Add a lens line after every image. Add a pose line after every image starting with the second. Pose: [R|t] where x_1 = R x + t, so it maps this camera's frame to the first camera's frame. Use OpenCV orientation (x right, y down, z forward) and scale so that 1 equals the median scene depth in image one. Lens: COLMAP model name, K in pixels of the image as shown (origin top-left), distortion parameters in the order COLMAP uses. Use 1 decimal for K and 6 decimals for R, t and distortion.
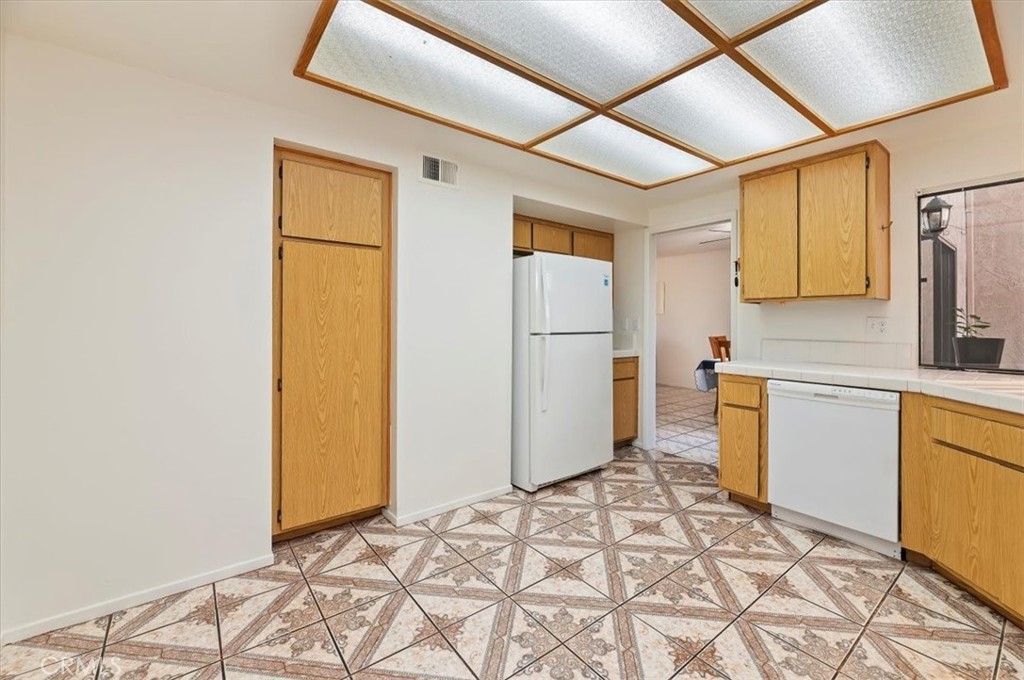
lens RADIAL K [[421.0, 0, 513.0], [0, 421.0, 318.4], [0, 0, 1]] dist [-0.058859, 0.015284]
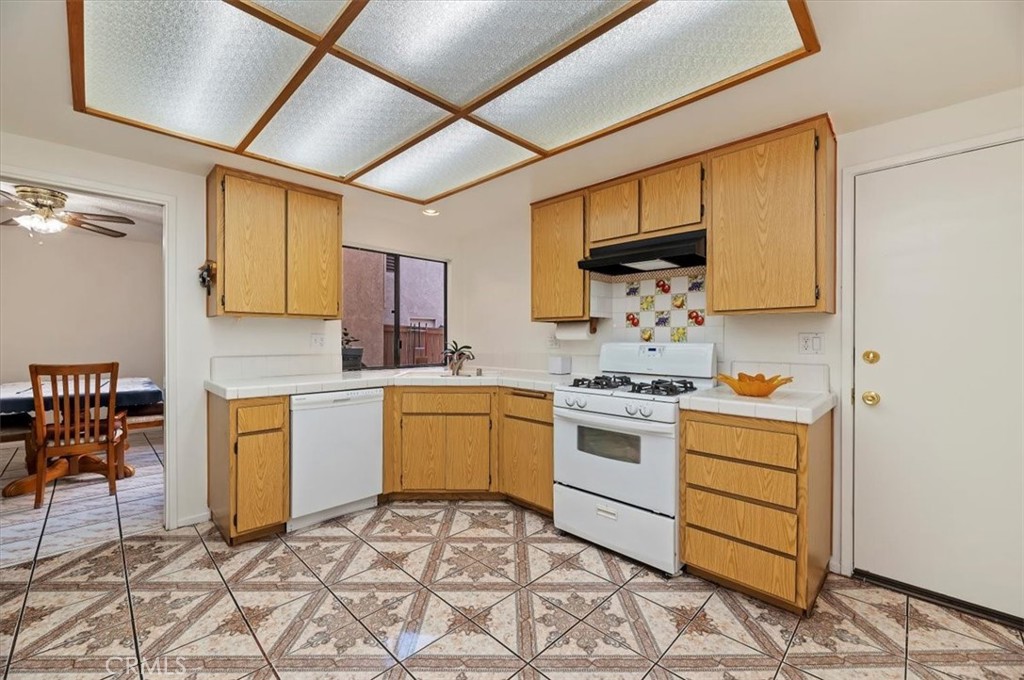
lens RADIAL K [[410.9, 0, 512.0], [0, 410.9, 340.0], [0, 0, 1]] dist [0.029071, -0.007600]
pose [[-0.140477, -0.007817, 0.990053, -0.409668], [-0.011751, 0.999912, 0.006228, 0.001116], [-0.990014, -0.010759, -0.140556, 0.555108]]
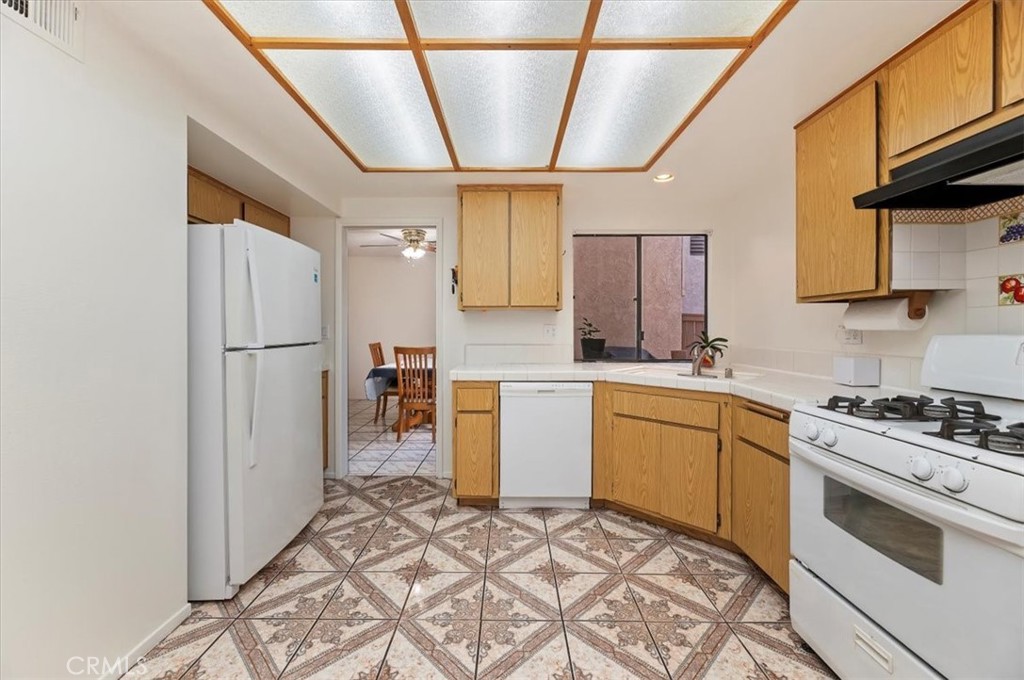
lens RADIAL K [[419.5, 0, 514.4], [0, 419.5, 330.0], [0, 0, 1]] dist [0.004442, 0.000167]
pose [[0.597262, -0.006815, 0.802017, -0.212561], [-0.004038, 0.999926, 0.011504, -0.000227], [-0.802036, -0.010109, 0.597190, 0.284272]]
